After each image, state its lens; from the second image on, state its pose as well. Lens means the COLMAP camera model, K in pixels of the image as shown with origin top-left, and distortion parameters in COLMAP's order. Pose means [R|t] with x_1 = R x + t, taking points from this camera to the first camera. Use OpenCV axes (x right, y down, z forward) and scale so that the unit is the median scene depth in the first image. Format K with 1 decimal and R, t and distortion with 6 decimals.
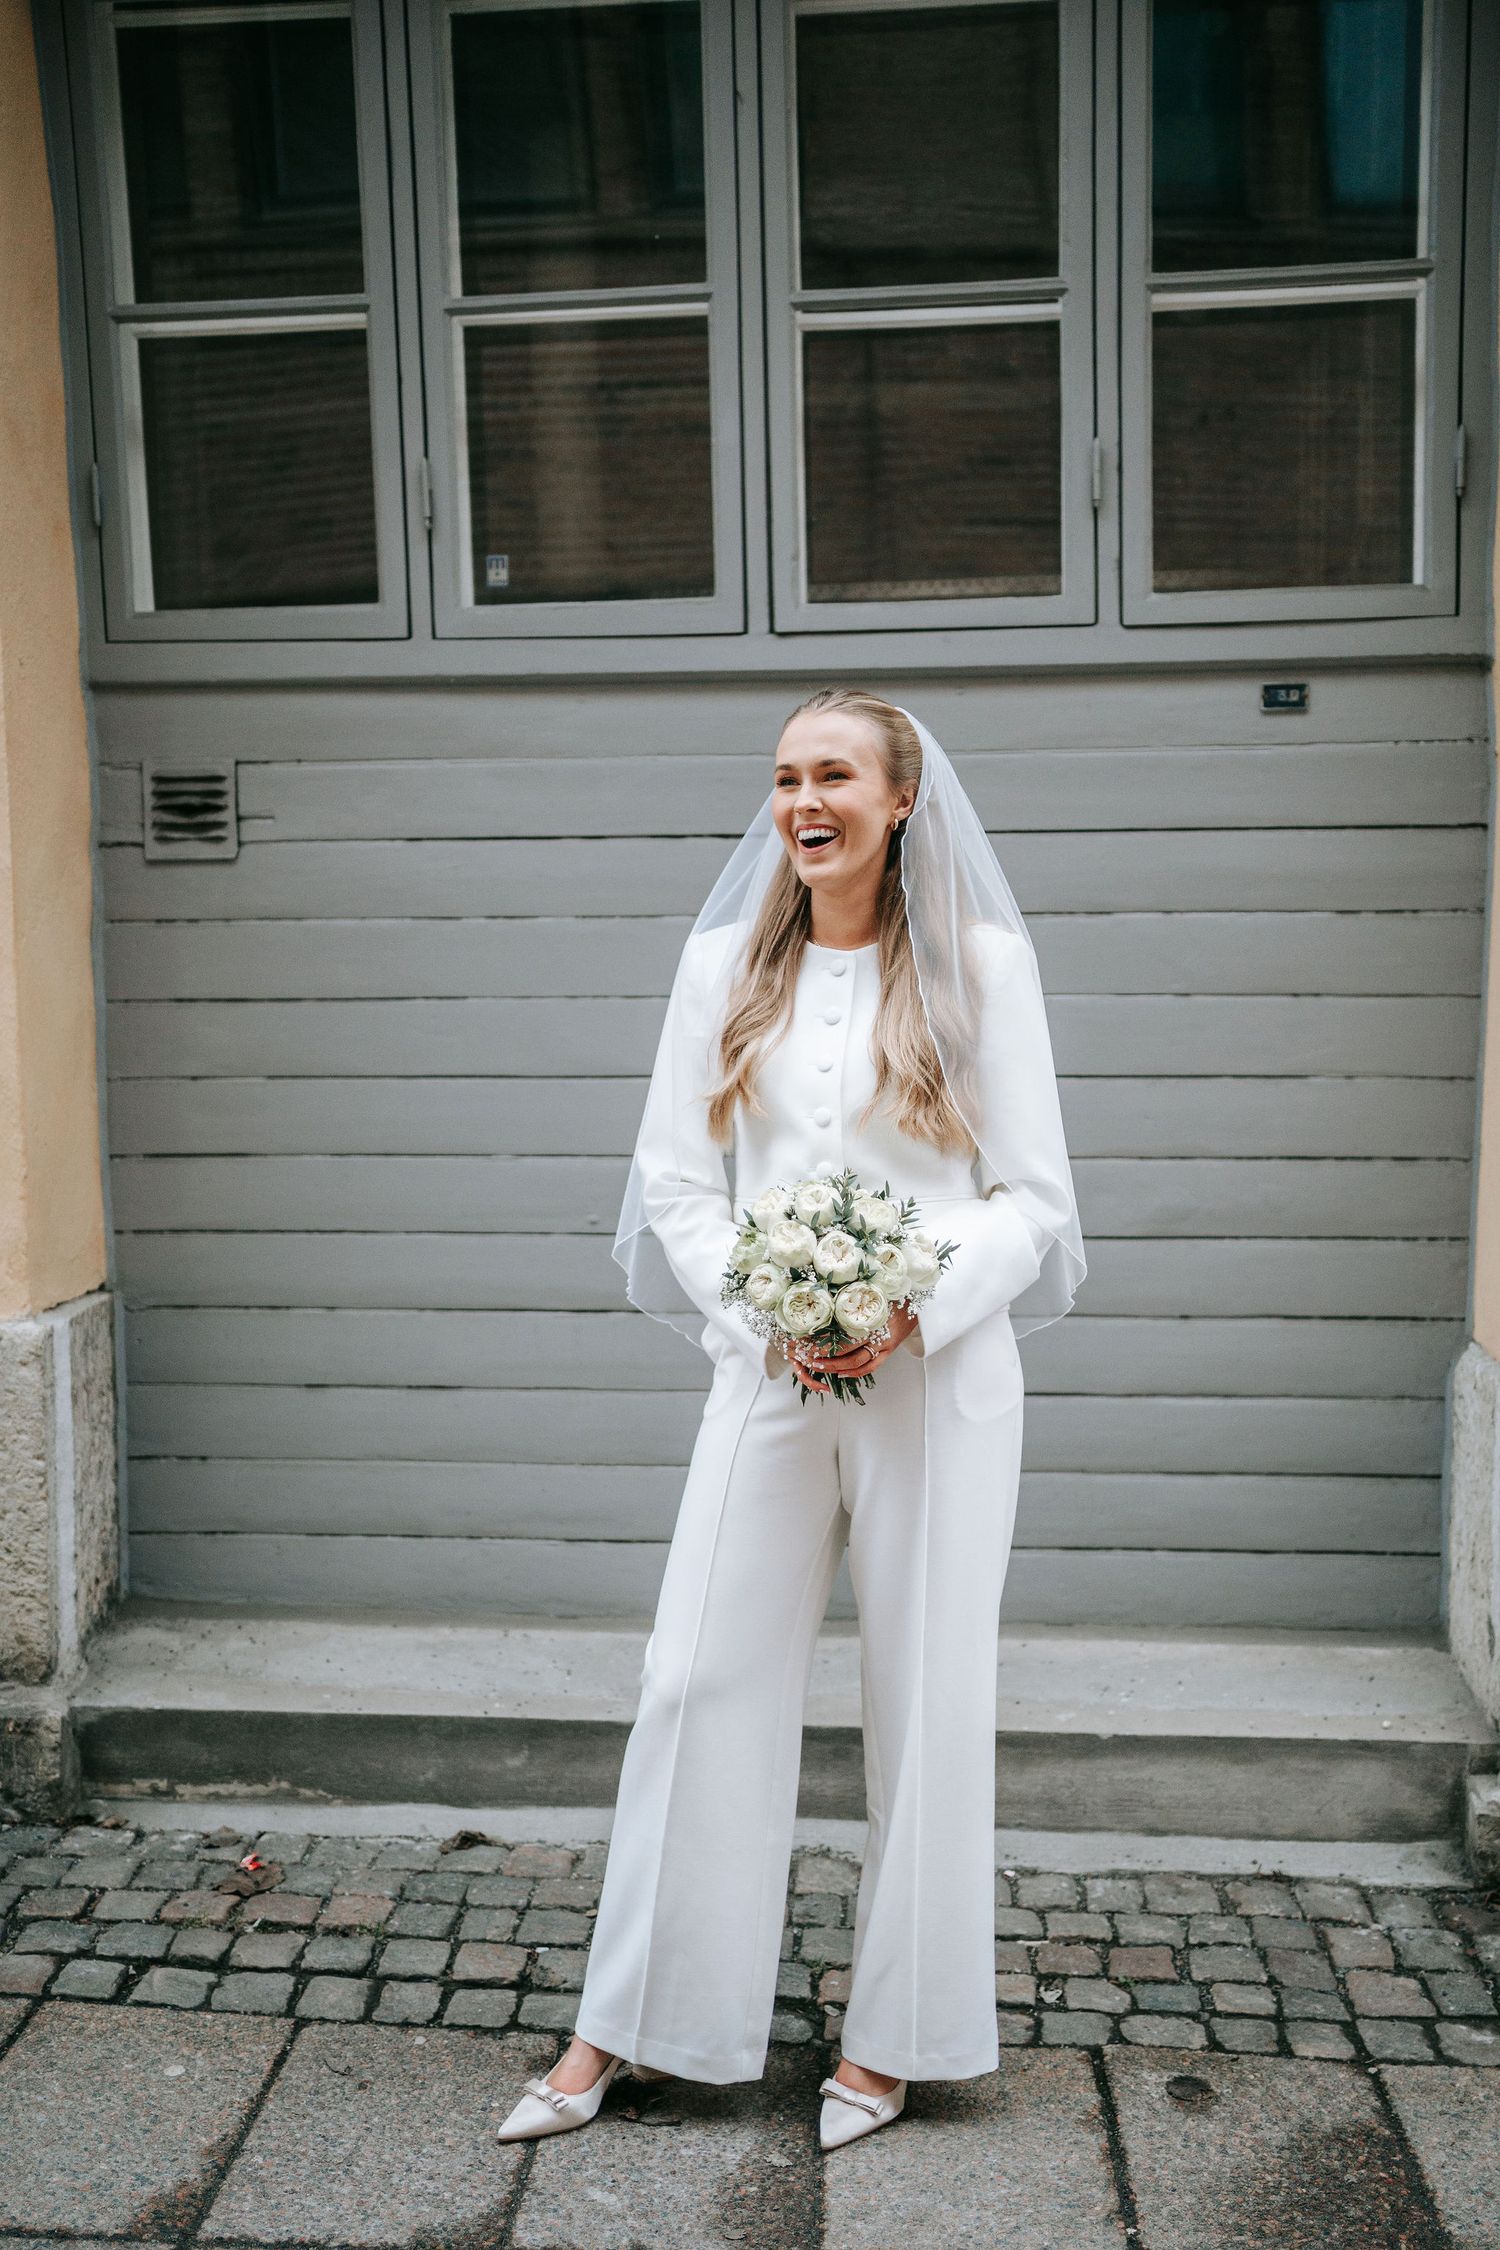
lens RADIAL K [[2333.6, 0, 740.6], [0, 2333.6, 1147.3], [0, 0, 1]] dist [-0.026317, 0.173754]
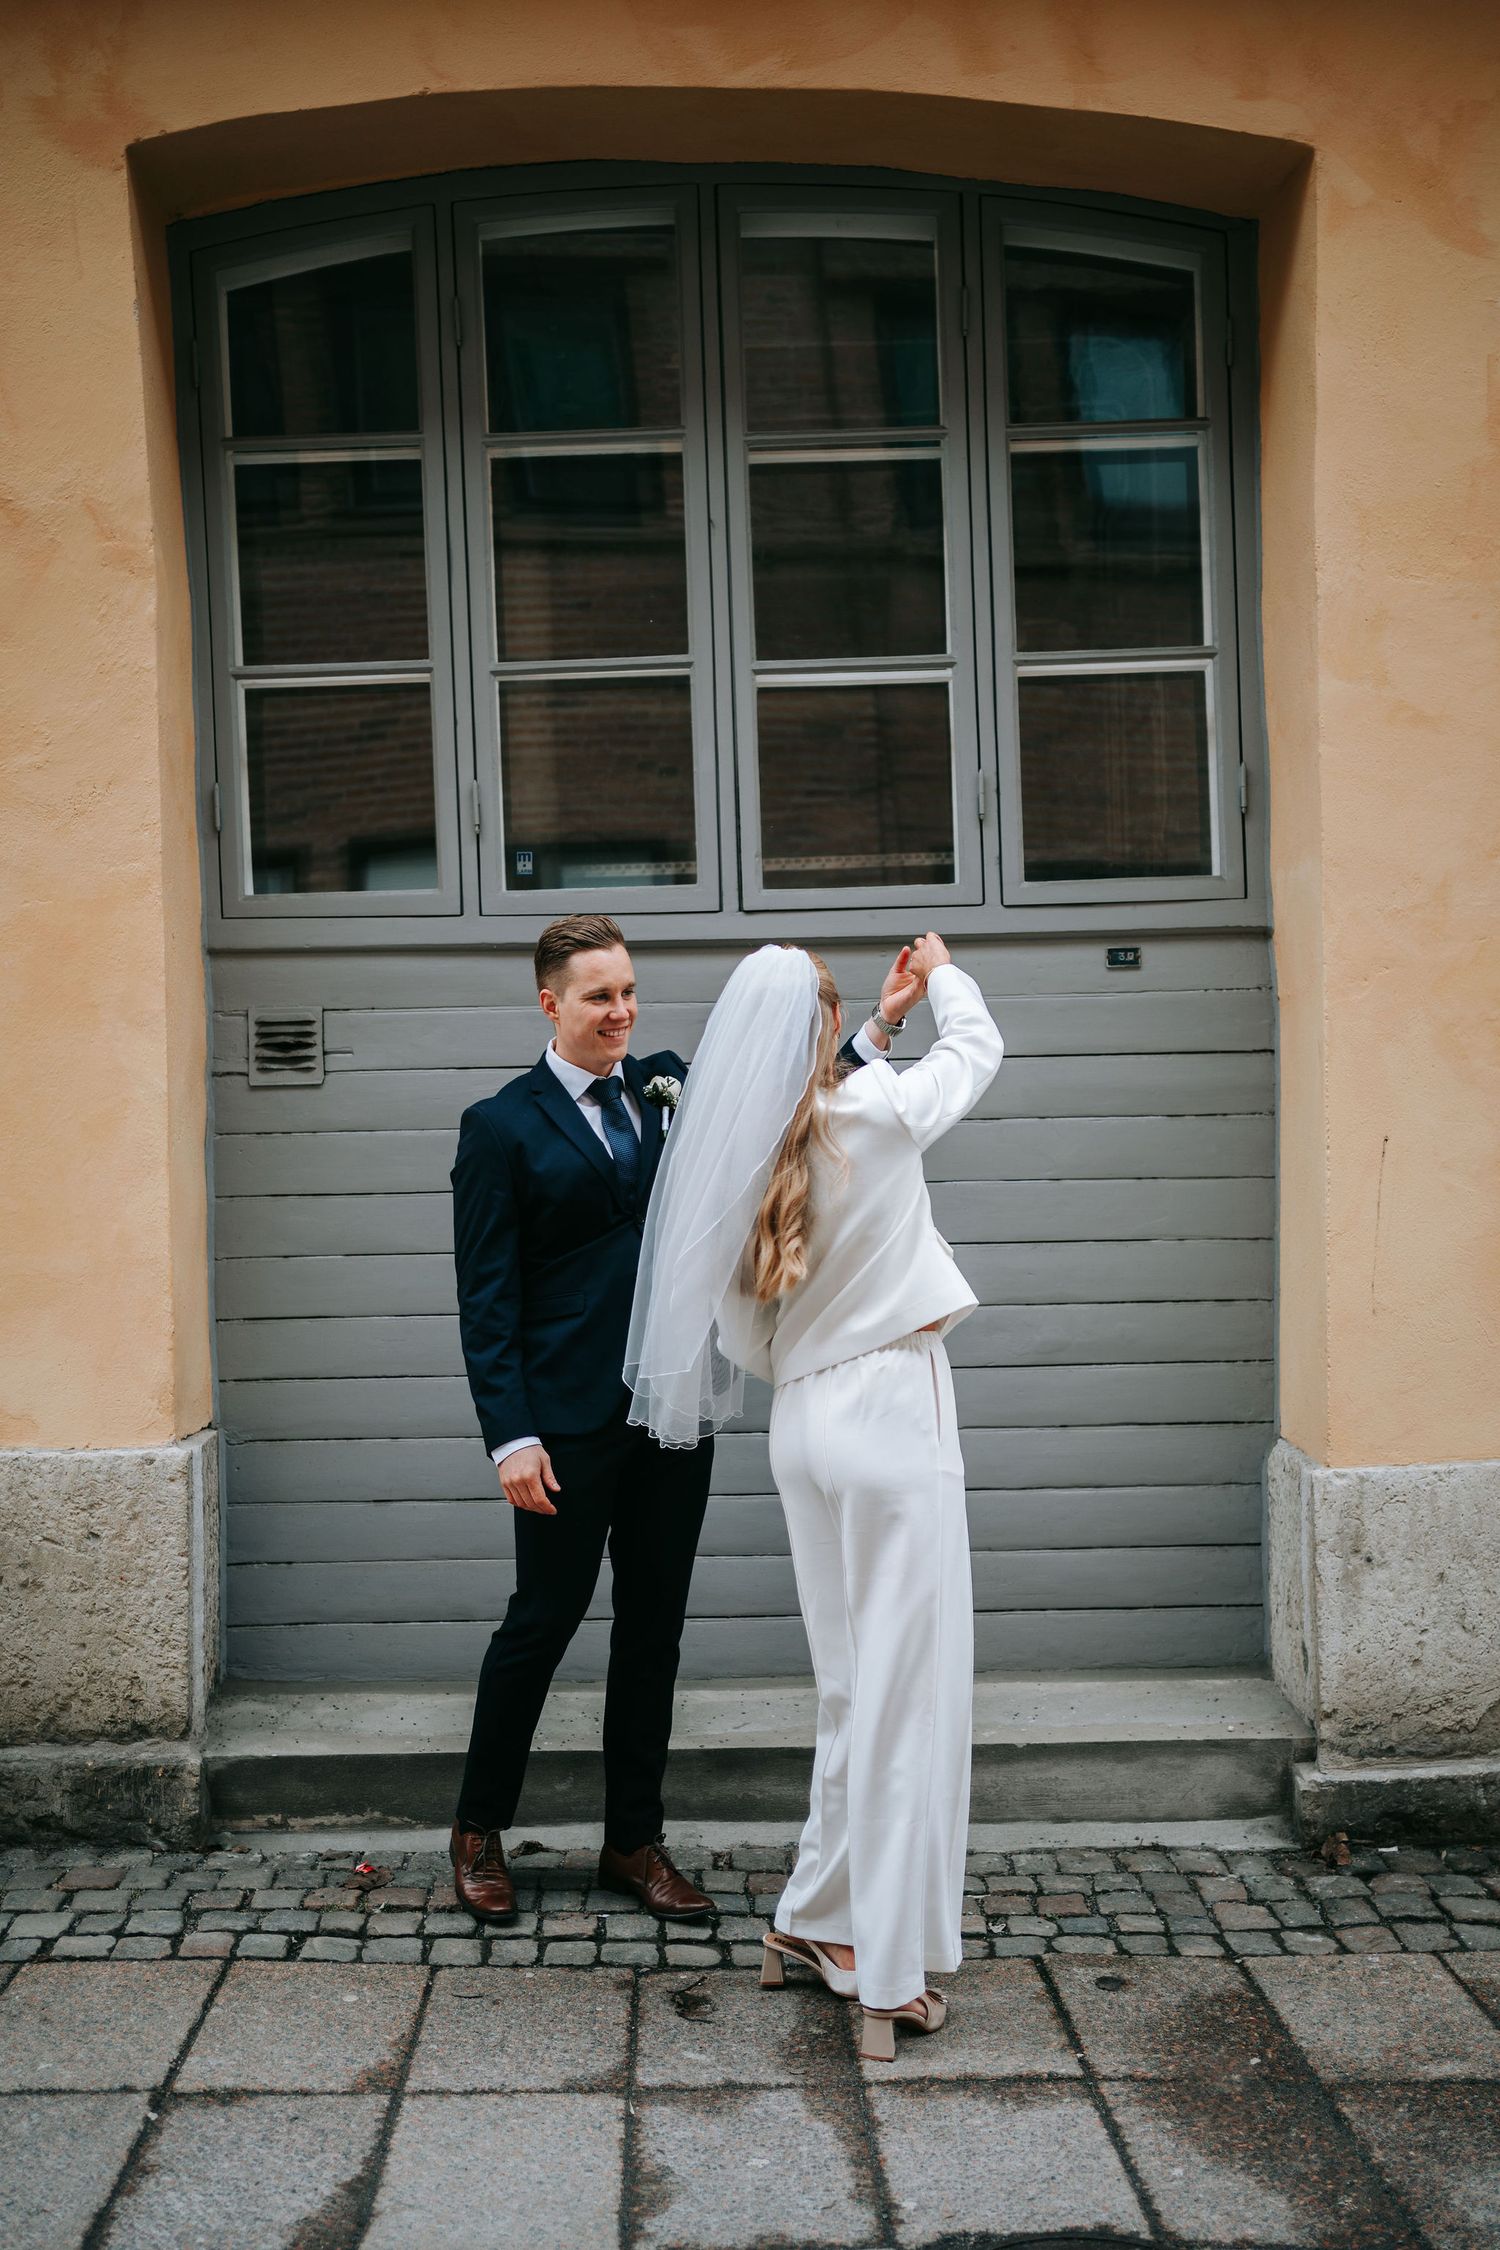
lens RADIAL K [[2265.2, 0, 744.8], [0, 2265.2, 1128.7], [0, 0, 1]] dist [-0.019246, 0.156033]
pose [[0.995716, -0.011352, 0.091761, -0.108166], [0.020768, 0.994535, -0.102315, 0.035495], [-0.090098, 0.103783, 0.990511, -0.272376]]
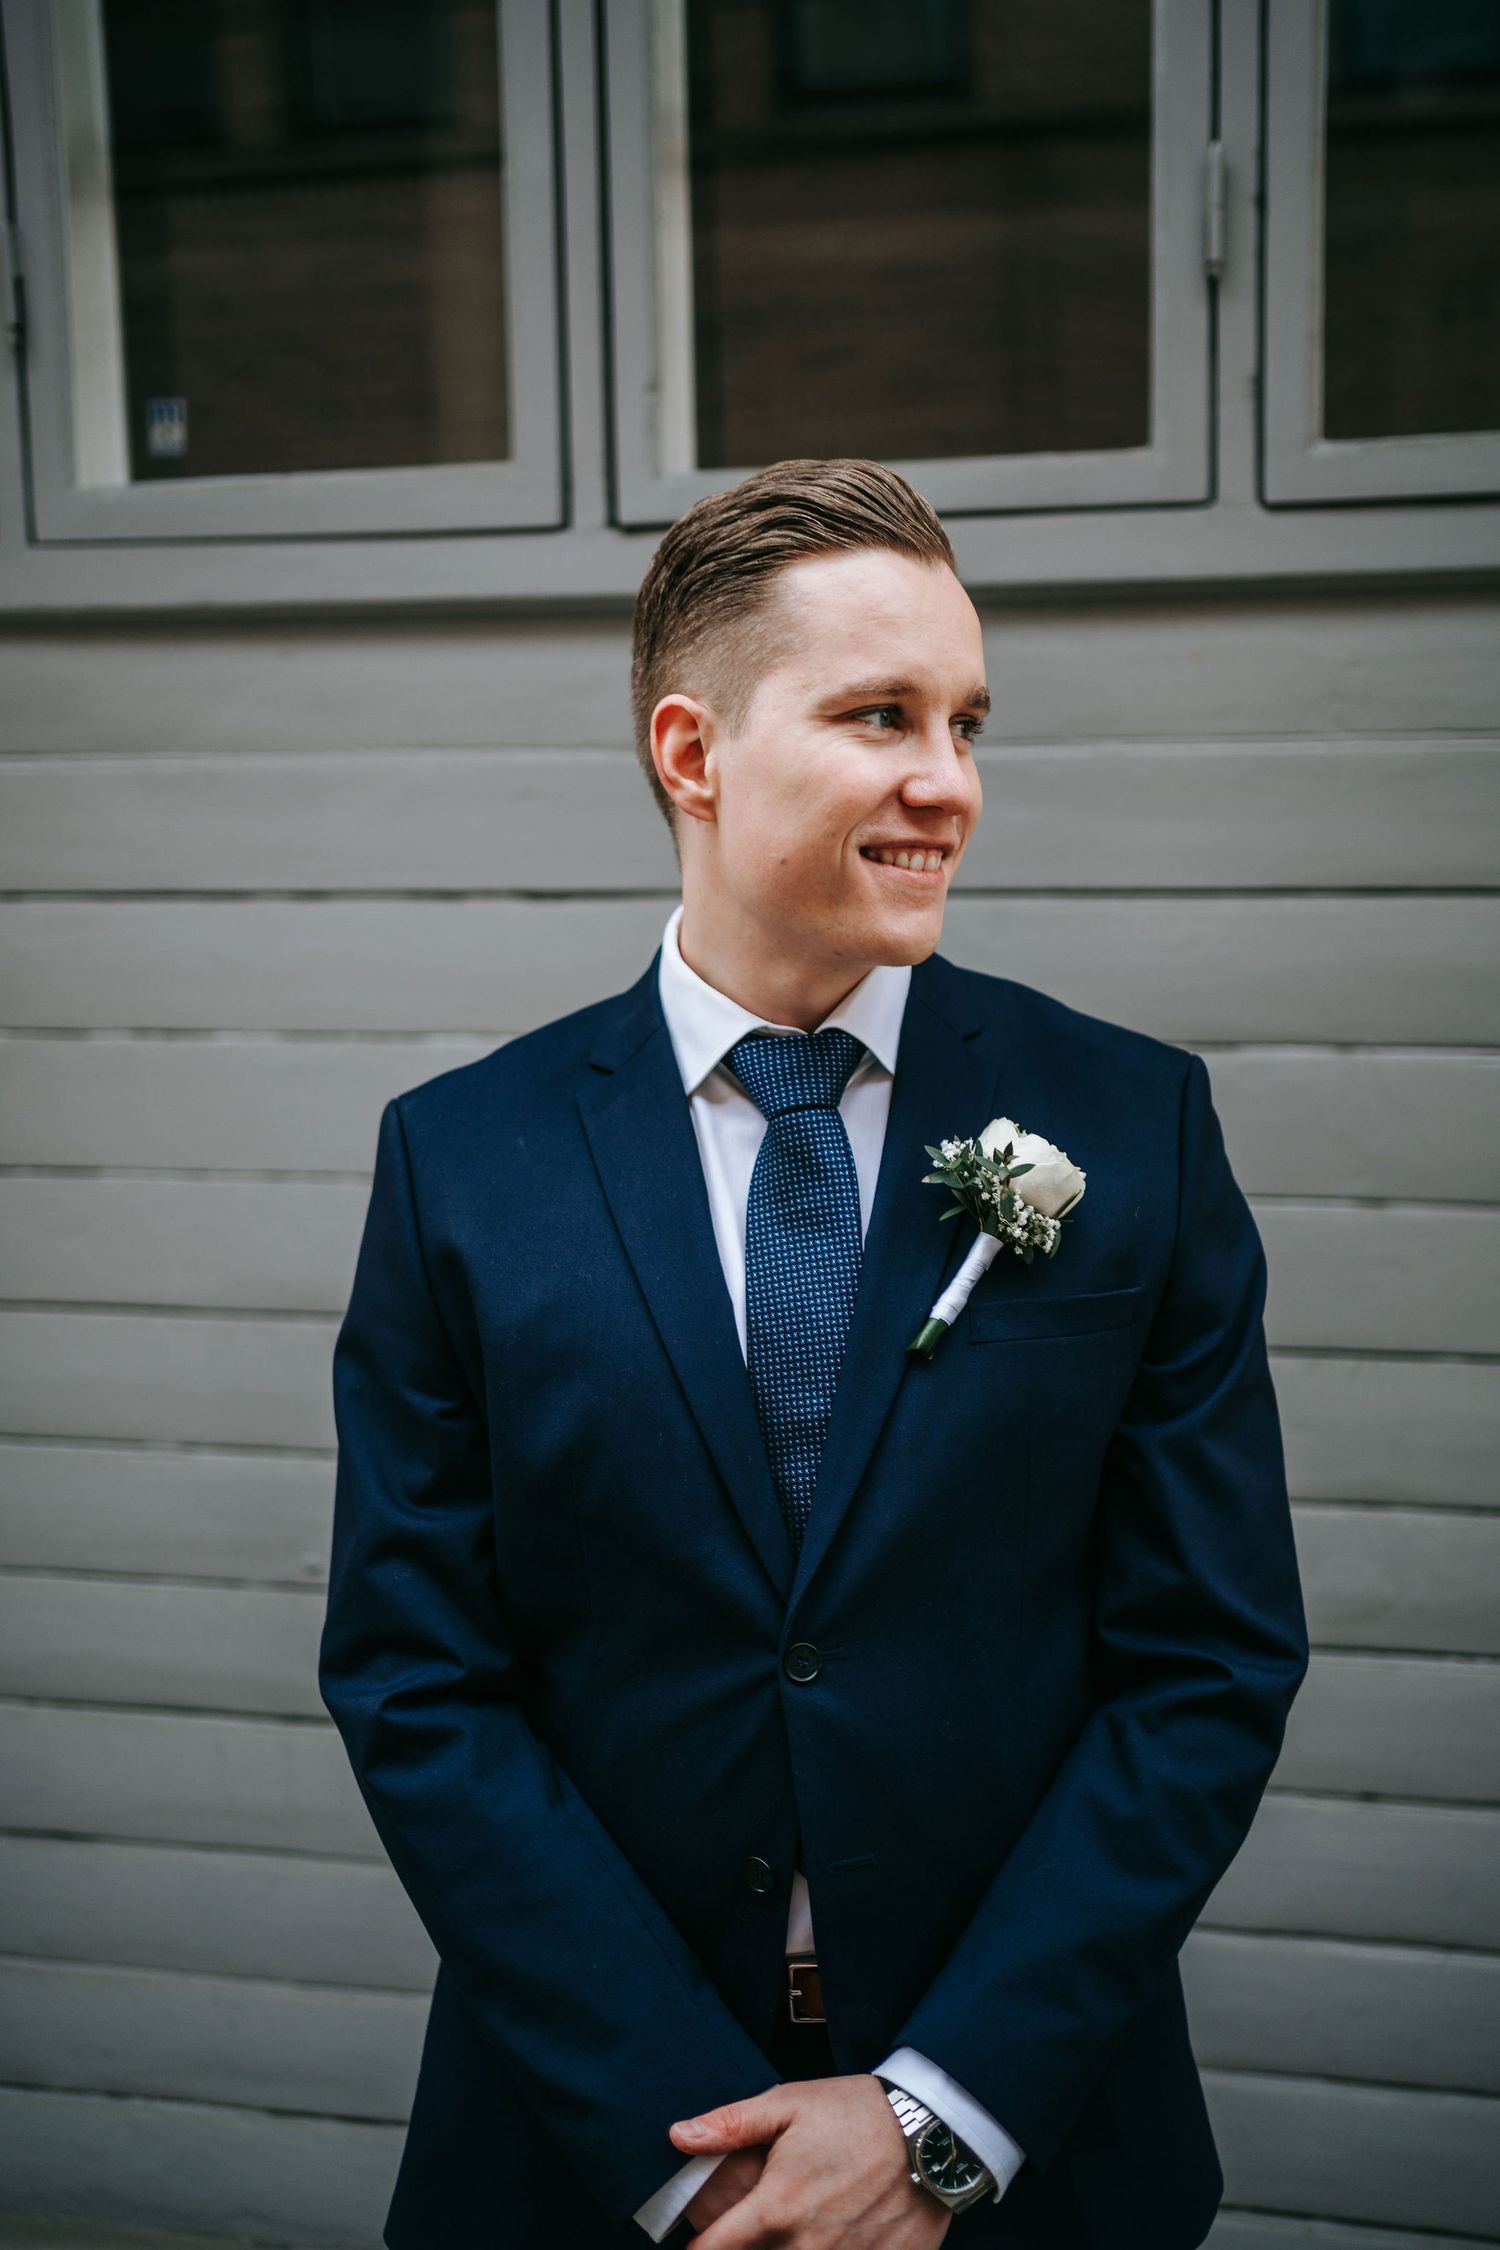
lens RADIAL K [[2298.4, 0, 750.2], [0, 2298.4, 1081.1], [0, 0, 1]] dist [0.035778, 0.005836]
pose [[0.996741, 0.012712, -0.079665, 0.093456], [-0.013210, 0.999896, -0.005724, -0.091418], [0.079584, 0.006758, 0.996805, 0.482556]]
